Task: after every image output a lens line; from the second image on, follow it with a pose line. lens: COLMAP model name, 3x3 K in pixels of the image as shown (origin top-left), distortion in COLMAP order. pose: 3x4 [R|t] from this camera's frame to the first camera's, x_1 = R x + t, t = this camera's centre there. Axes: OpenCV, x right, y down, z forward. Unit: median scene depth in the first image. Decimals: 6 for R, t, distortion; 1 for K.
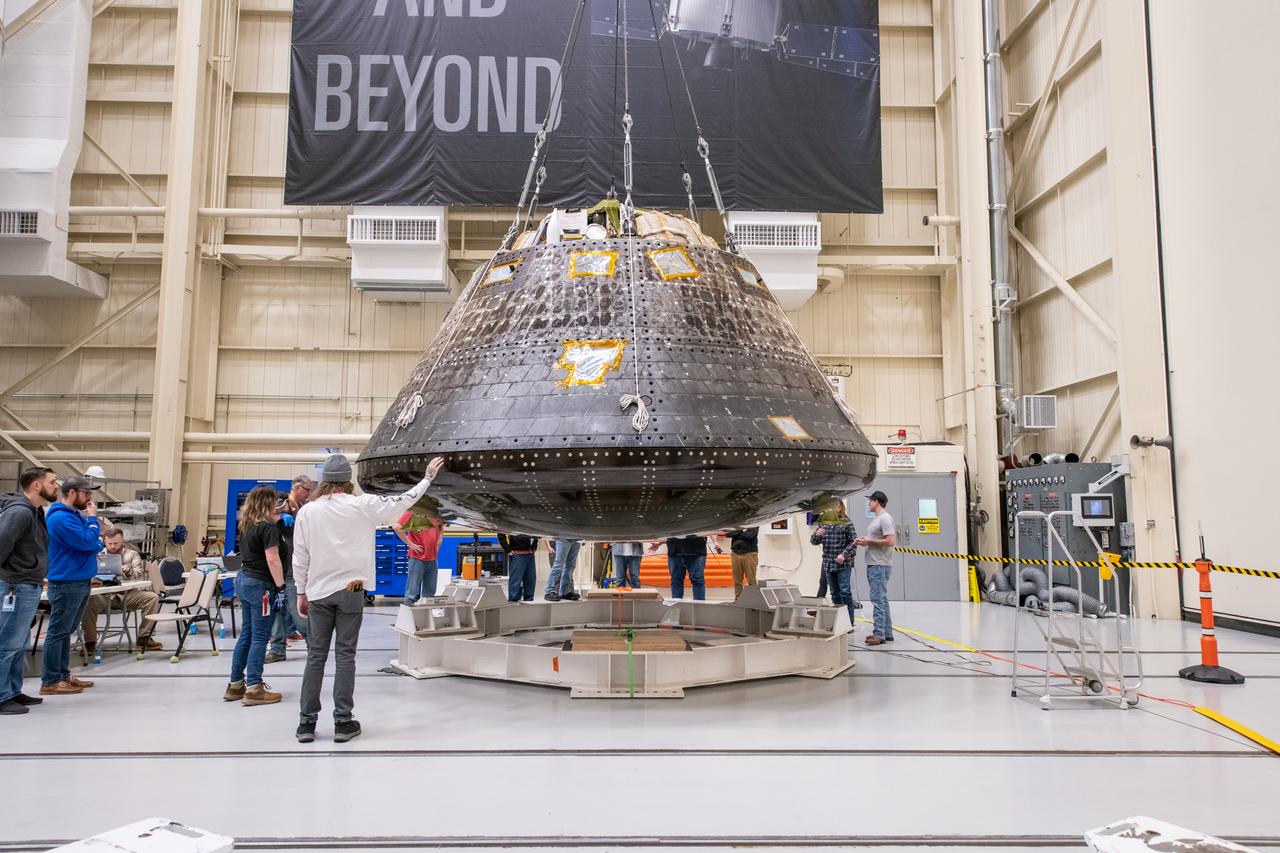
lens RADIAL K [[833.6, 0, 640.0], [0, 833.6, 426.5], [0, 0, 1]] dist [0.010646, 0.000763]
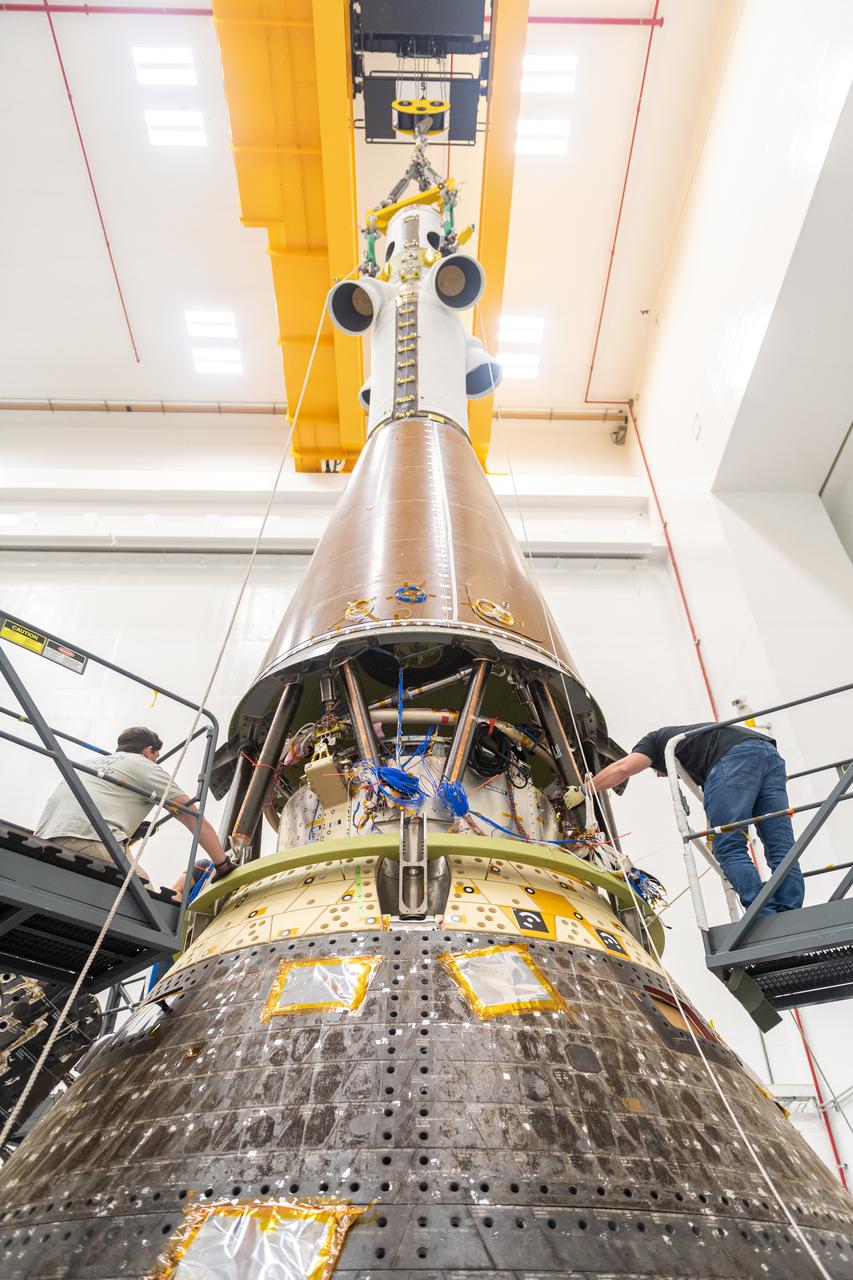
lens RADIAL K [[871.3, 0, 428.3], [0, 871.3, 636.9], [0, 0, 1]] dist [0.001141, 0.000158]
pose [[0.993768, -0.066227, -0.089666, 0.058614], [0.000741, 0.808284, -0.588792, -0.073376], [0.111469, 0.585056, 0.803296, 0.543860]]
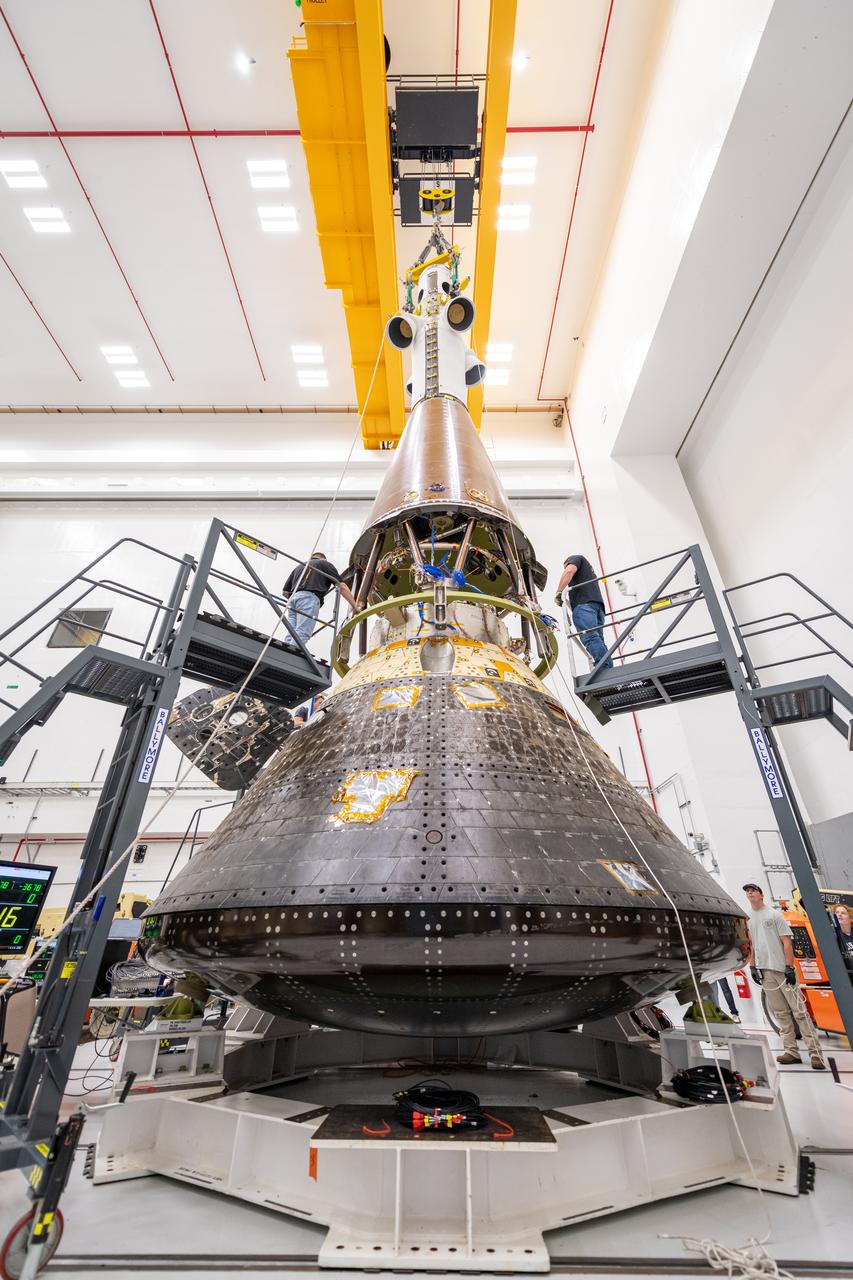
lens RADIAL K [[510.3, 0, 430.5], [0, 510.3, 642.3], [0, 0, 1]] dist [0.016984, 0.000003]
pose [[0.990024, -0.060319, -0.127331, 0.069408], [-0.001196, 0.900095, -0.435692, 0.012992], [0.140891, 0.431498, 0.891044, 0.450854]]
